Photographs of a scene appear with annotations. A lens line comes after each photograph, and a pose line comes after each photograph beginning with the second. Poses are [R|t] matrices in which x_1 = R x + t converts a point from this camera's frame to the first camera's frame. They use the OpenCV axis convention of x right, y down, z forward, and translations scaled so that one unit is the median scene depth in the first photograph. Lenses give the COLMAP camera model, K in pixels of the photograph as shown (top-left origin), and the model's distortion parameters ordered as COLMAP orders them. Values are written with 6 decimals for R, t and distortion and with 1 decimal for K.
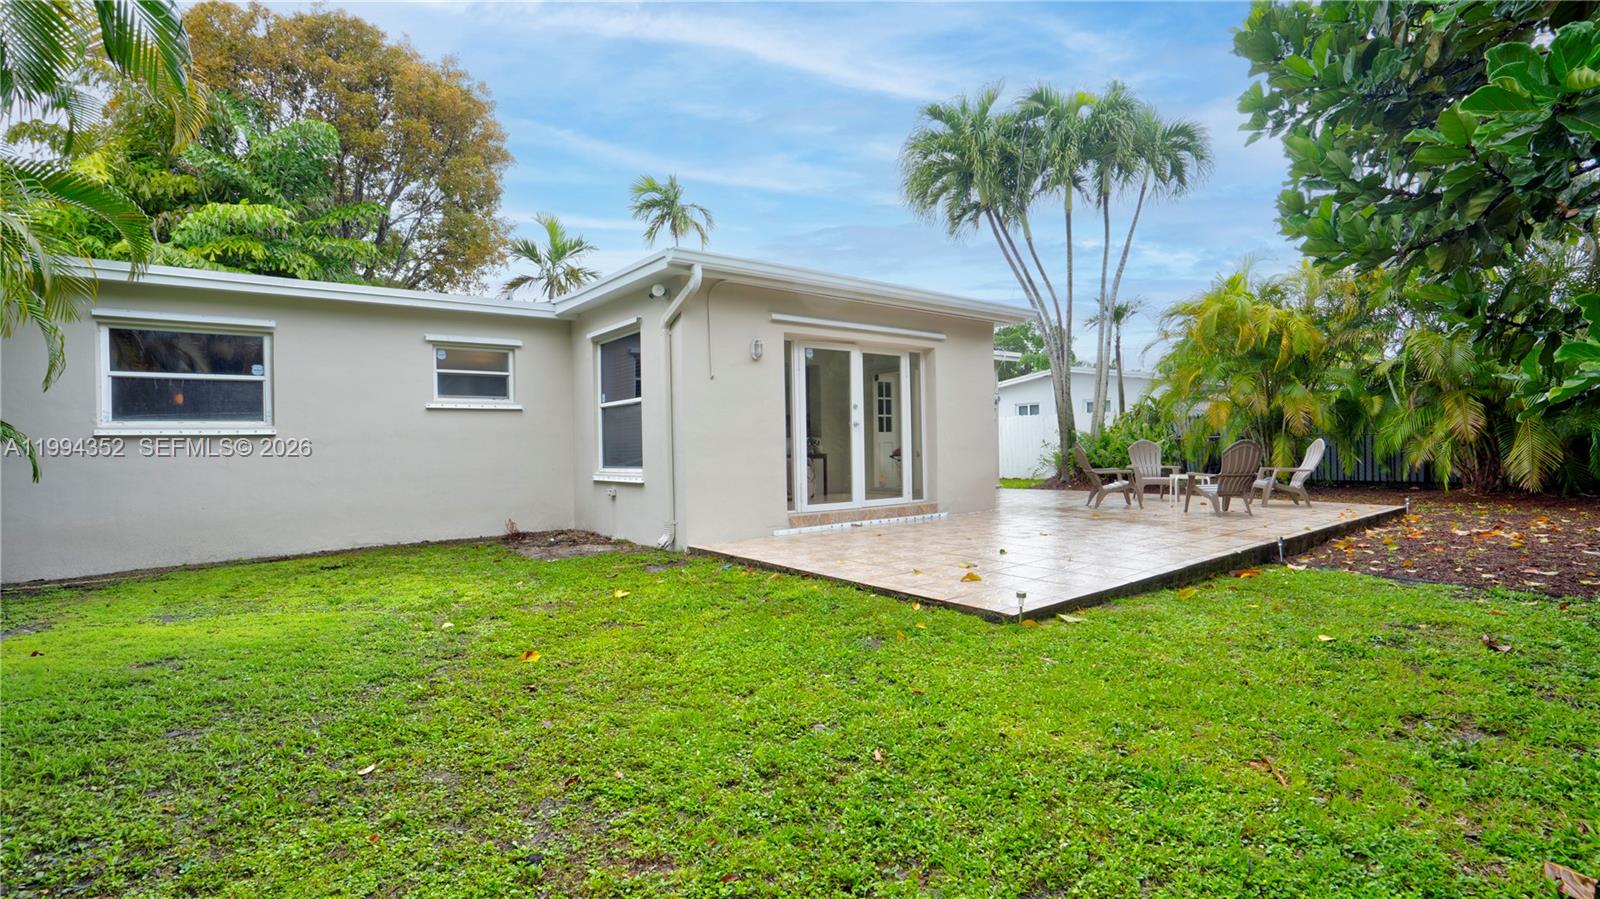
lens RADIAL K [[746.9, 0, 819.3], [0, 746.9, 446.6], [0, 0, 1]] dist [-0.054065, 0.017543]
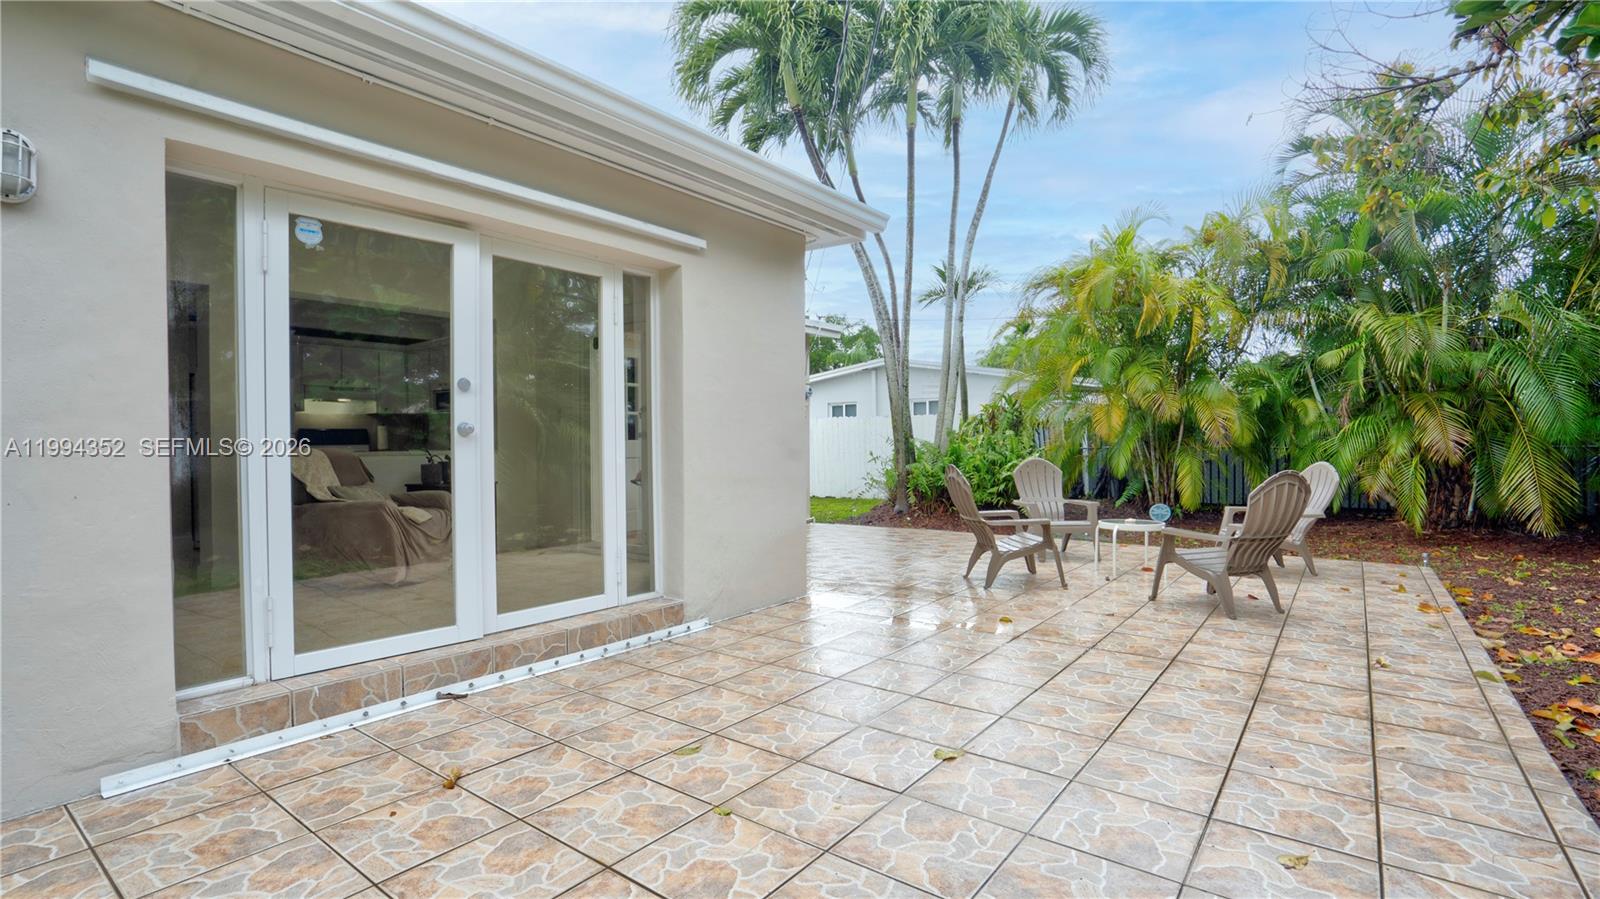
lens RADIAL K [[746.9, 0, 819.3], [0, 746.9, 446.6], [0, 0, 1]] dist [-0.054065, 0.017543]
pose [[0.967948, 0.009030, 0.250990, 0.079947], [-0.009020, 0.999959, -0.001191, -0.013558], [-0.250990, -0.001111, 0.967989, 0.346693]]
